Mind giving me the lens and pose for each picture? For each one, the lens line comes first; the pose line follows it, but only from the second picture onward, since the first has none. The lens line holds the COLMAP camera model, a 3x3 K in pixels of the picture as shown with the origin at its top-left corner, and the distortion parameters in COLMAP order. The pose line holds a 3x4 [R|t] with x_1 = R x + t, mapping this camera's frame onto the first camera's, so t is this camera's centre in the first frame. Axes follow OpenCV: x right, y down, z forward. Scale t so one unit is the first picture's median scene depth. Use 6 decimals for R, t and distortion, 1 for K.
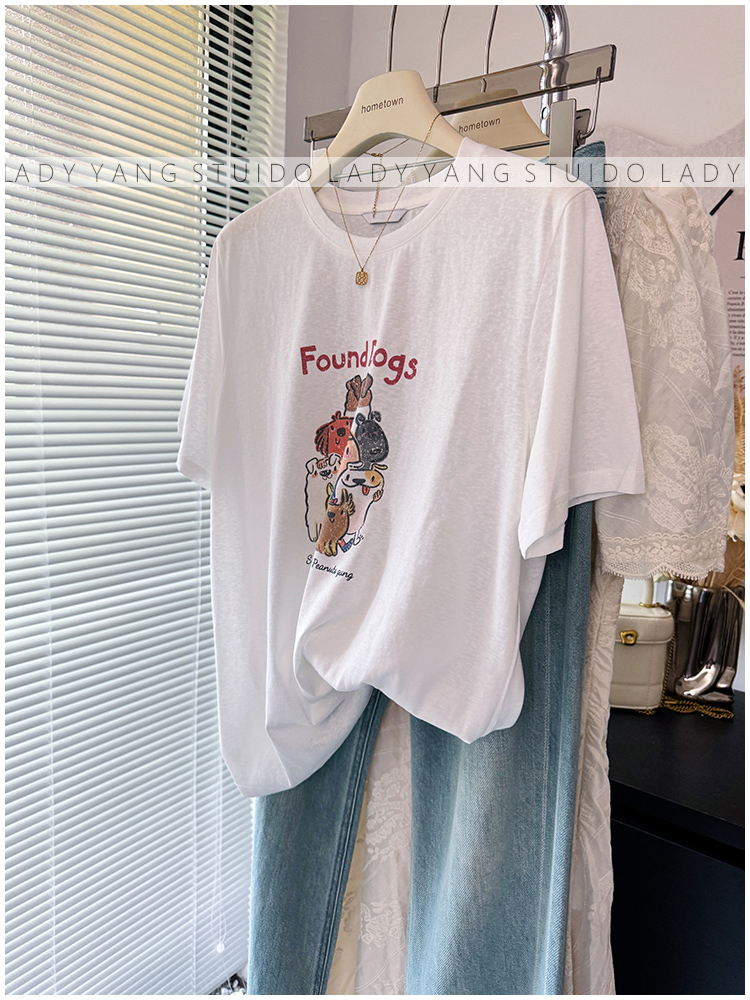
lens RADIAL K [[708.1, 0, 374.3], [0, 708.1, 503.5], [0, 0, 1]] dist [0.075668, -0.089636]
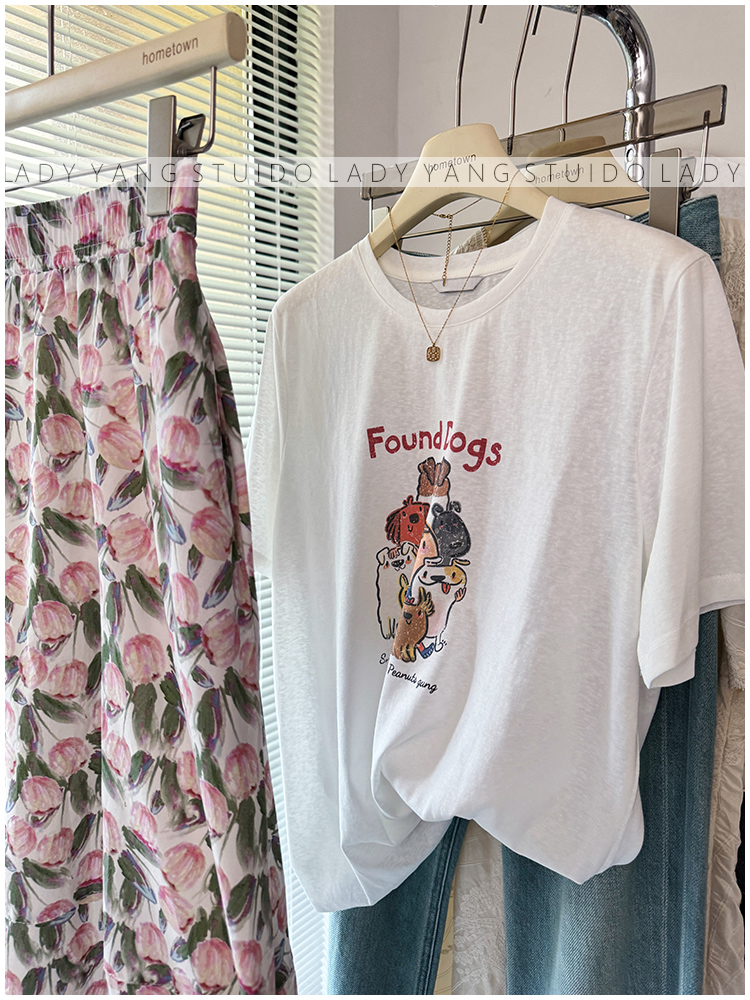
lens RADIAL K [[708.1, 0, 378.7], [0, 708.1, 502.2], [0, 0, 1]] dist [0.075668, -0.089636]
pose [[0.997814, -0.034737, -0.056216, -0.042943], [0.033456, 0.999162, -0.023580, -0.108911], [0.056988, 0.021648, 0.998140, 0.102286]]
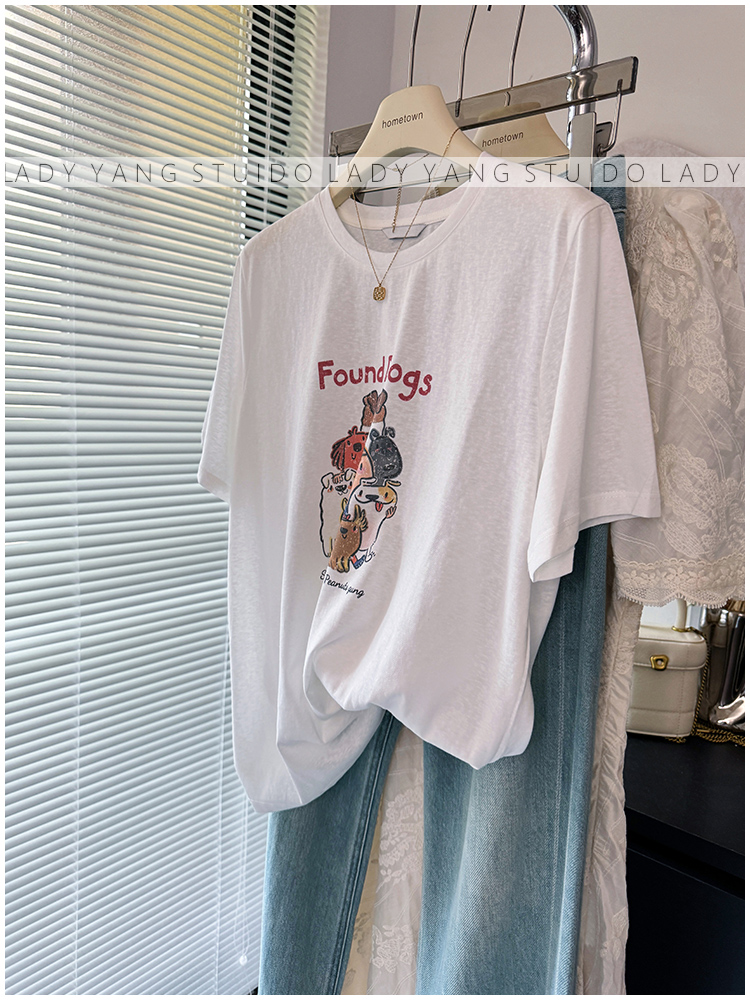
lens RADIAL K [[708.1, 0, 382.4], [0, 708.1, 505.4], [0, 0, 1]] dist [0.075668, -0.089636]
pose [[0.998426, 0.020436, -0.052220, 0.044603], [-0.021147, 0.999690, -0.013115, -0.007596], [0.051936, 0.014198, 0.998549, 0.013579]]
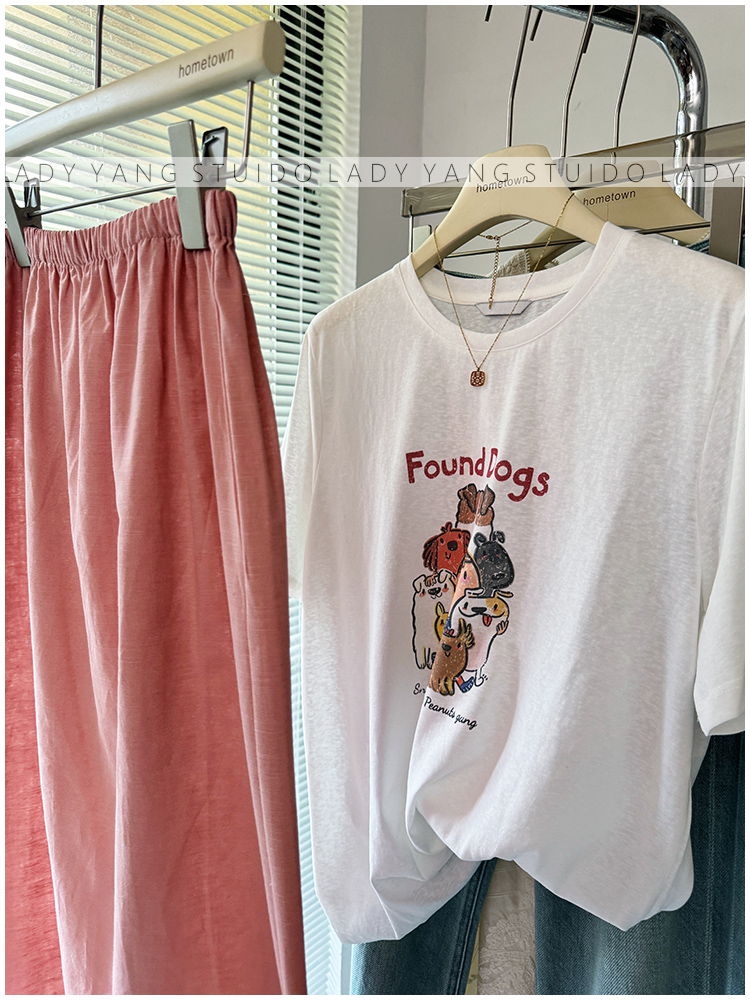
lens RADIAL K [[708.1, 0, 385.0], [0, 708.1, 503.3], [0, 0, 1]] dist [0.075668, -0.089636]
pose [[0.998436, -0.017655, -0.053046, -0.088537], [0.016281, 0.999523, -0.026238, -0.140923], [0.053484, 0.025333, 0.998247, 0.123694]]
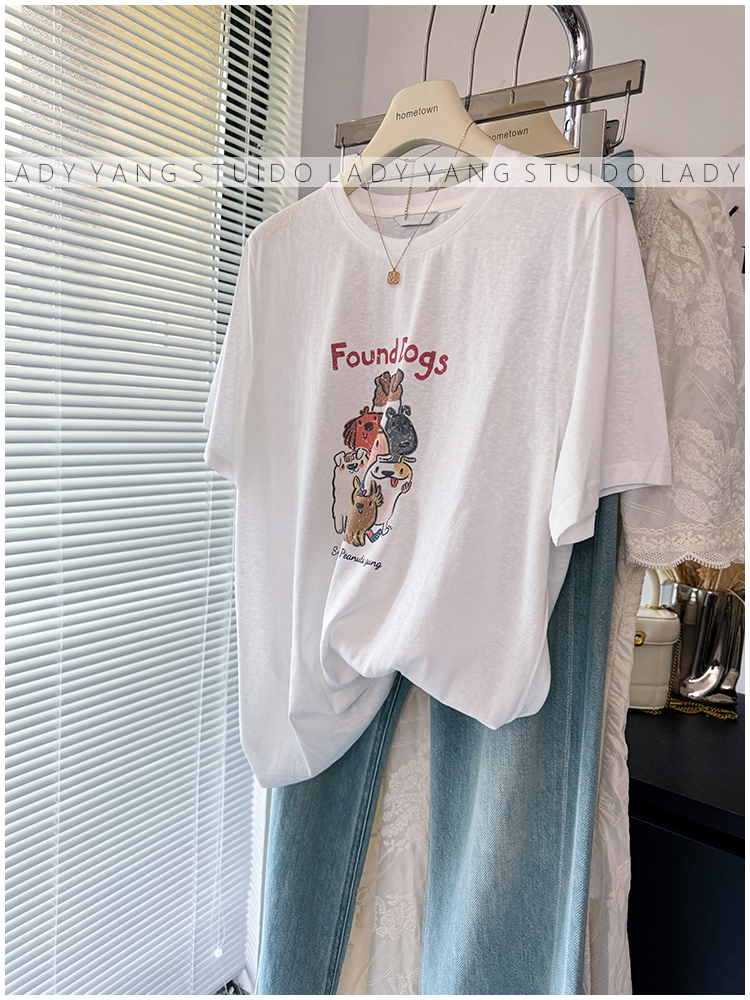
lens RADIAL K [[708.1, 0, 373.9], [0, 708.1, 499.1], [0, 0, 1]] dist [0.075668, -0.089636]
pose [[0.999789, 0.014311, 0.014725, -0.056784], [-0.013955, 0.999614, -0.024039, 0.030900], [-0.015064, 0.023829, 0.999603, -0.027032]]
